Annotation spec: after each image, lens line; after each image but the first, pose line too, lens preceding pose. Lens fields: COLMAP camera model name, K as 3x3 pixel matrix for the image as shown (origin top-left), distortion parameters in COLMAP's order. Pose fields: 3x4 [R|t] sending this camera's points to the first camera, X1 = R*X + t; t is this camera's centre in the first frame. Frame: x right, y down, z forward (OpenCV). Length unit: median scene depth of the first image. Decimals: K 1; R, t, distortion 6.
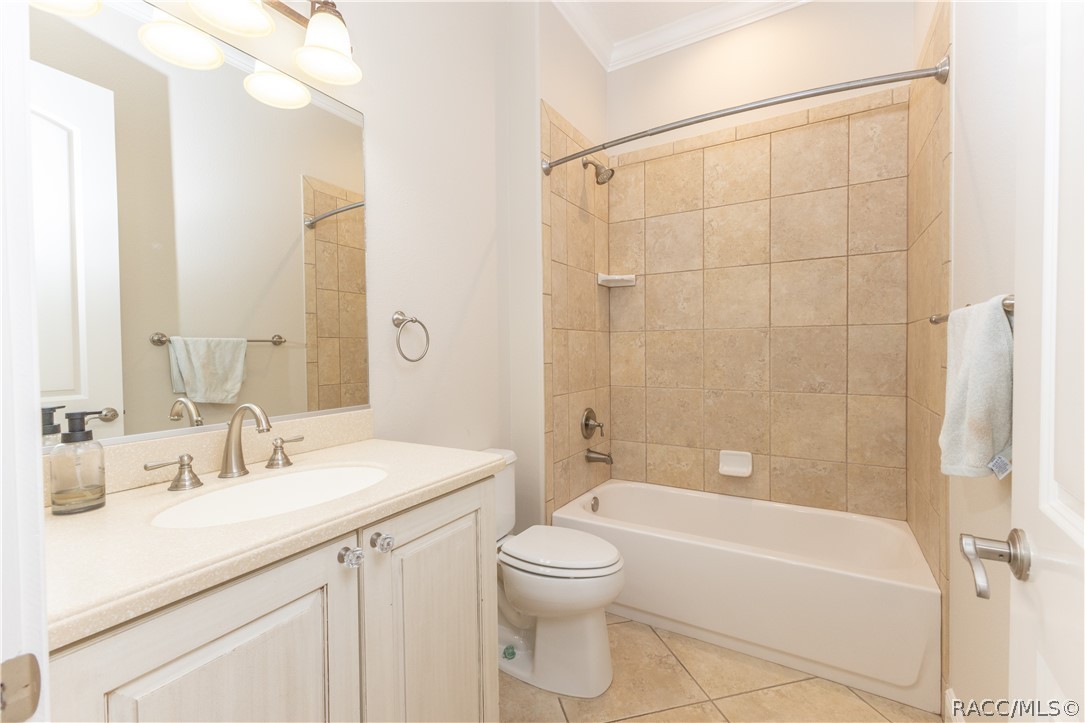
lens RADIAL K [[467.0, 0, 542.5], [0, 467.0, 361.5], [0, 0, 1]] dist [-0.000148, -0.000021]
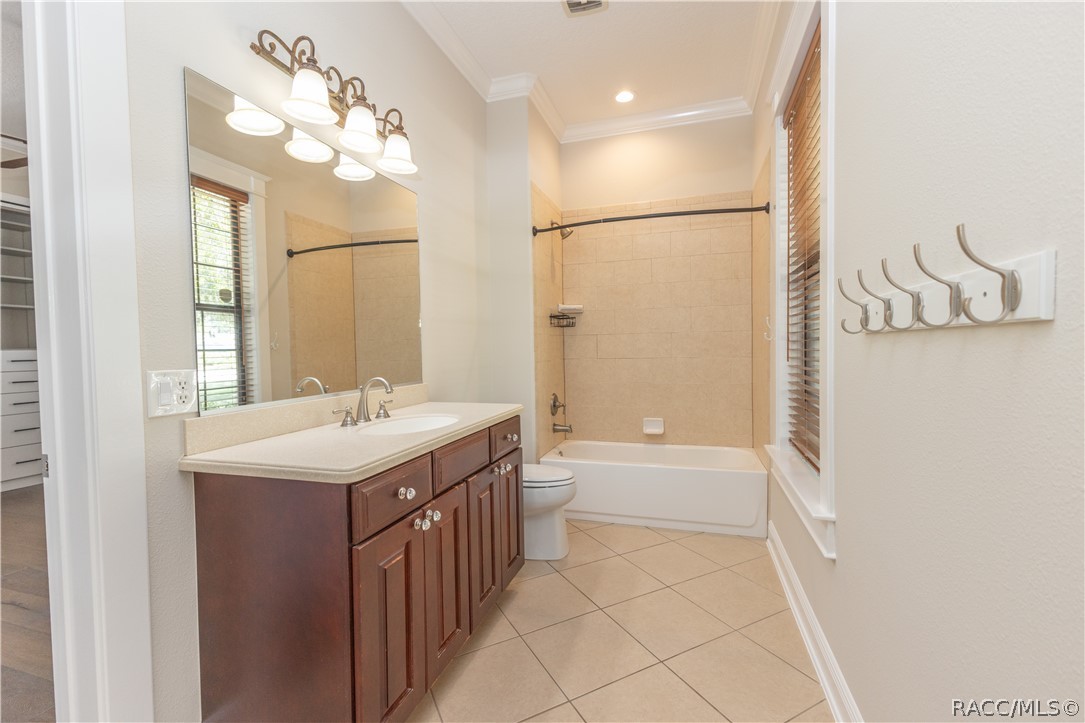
lens RADIAL K [[467.0, 0, 542.5], [0, 467.0, 361.5], [0, 0, 1]] dist [-0.000148, -0.000021]
pose [[0.994760, 0.006494, 0.102031, -0.120956], [-0.006407, 0.999979, -0.001181, 0.015656], [-0.102036, 0.000521, 0.994781, -0.556334]]
